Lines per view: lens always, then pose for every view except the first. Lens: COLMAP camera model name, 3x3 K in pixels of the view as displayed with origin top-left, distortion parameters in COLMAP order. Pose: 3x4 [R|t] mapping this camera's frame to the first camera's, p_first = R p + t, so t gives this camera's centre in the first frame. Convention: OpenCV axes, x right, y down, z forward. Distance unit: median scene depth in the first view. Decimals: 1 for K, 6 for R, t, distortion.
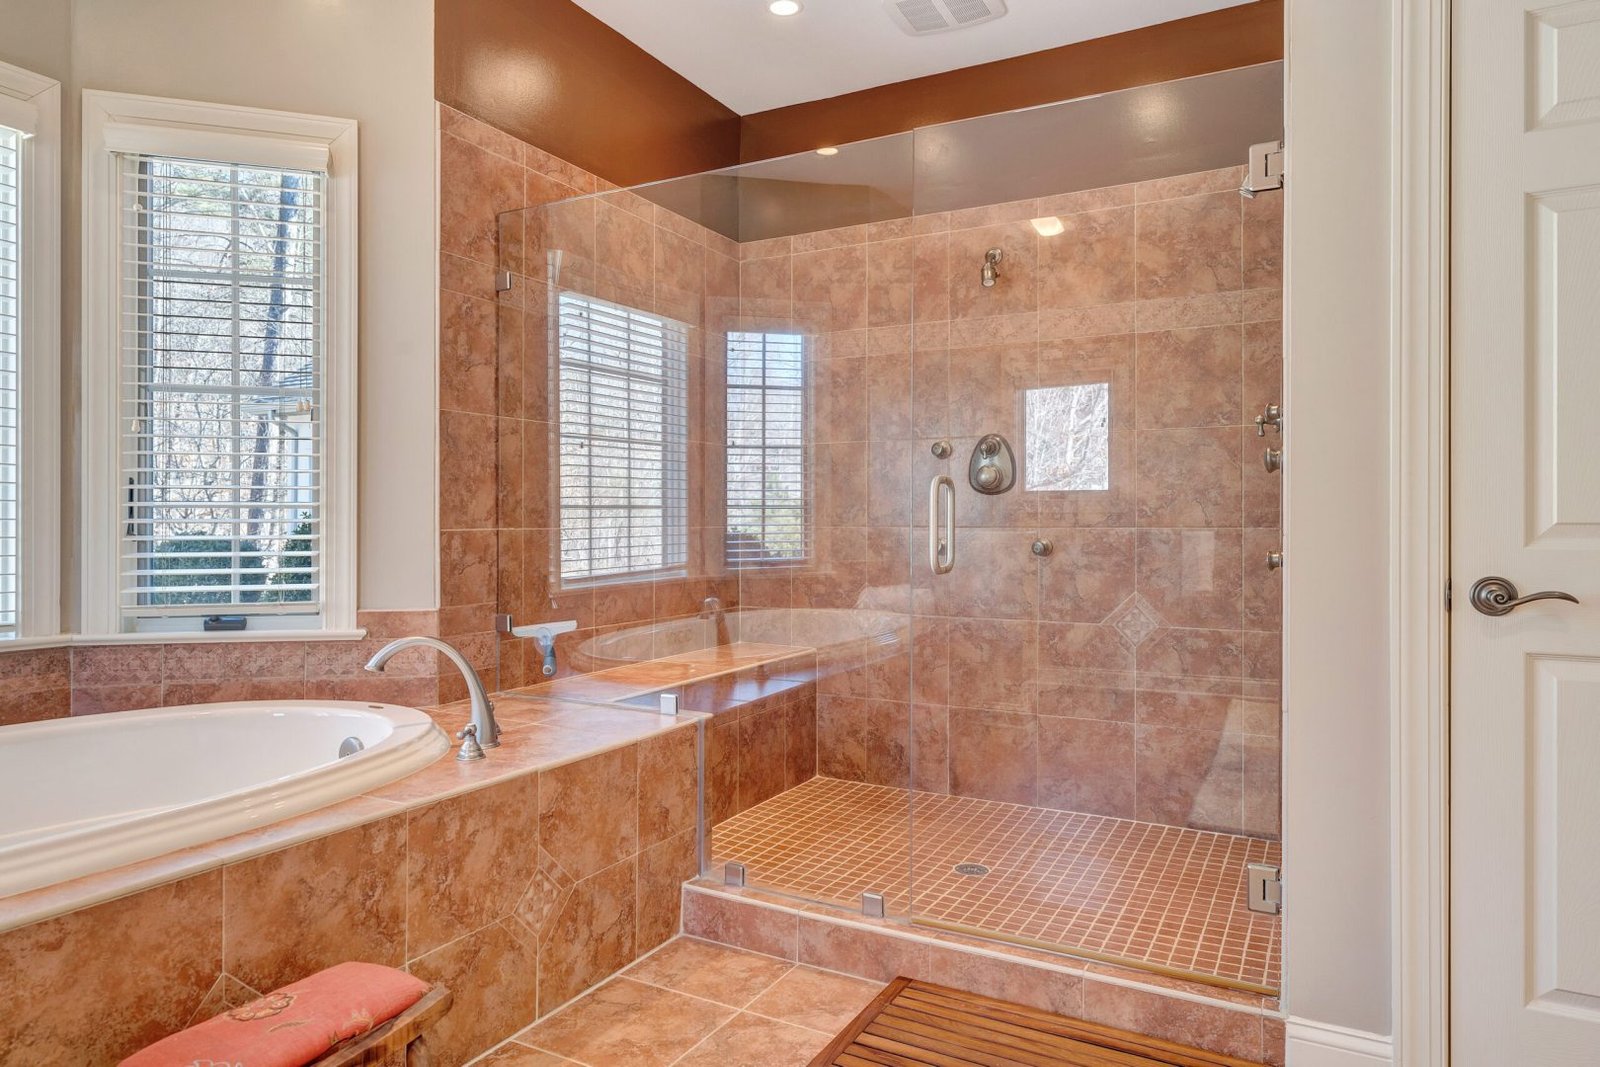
lens RADIAL K [[996.3, 0, 799.9], [0, 996.3, 516.8], [0, 0, 1]] dist [0.001819, 0.000855]
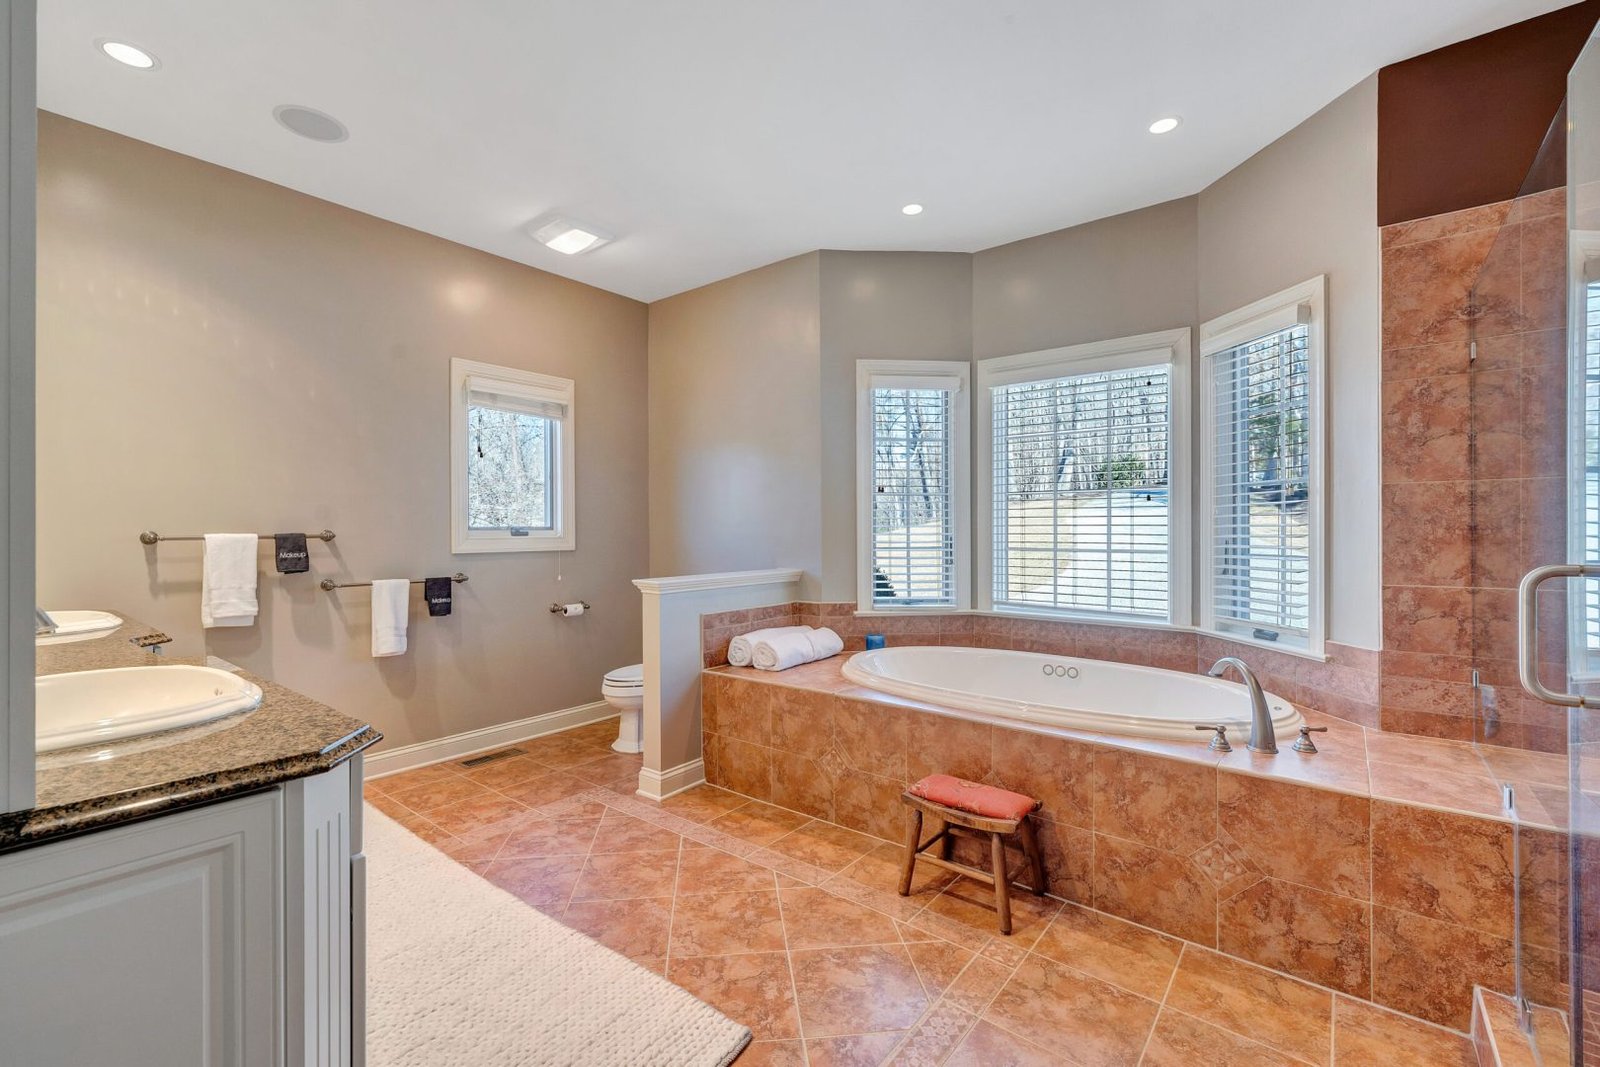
lens RADIAL K [[688.4, 0, 799.1], [0, 688.4, 536.8], [0, 0, 1]] dist [0.000156, 0.000066]
pose [[-0.174952, 0.006200, -0.984558, 0.578412], [0.003528, 0.999978, 0.005671, -0.051878], [0.984571, -0.002481, -0.174970, 0.458985]]
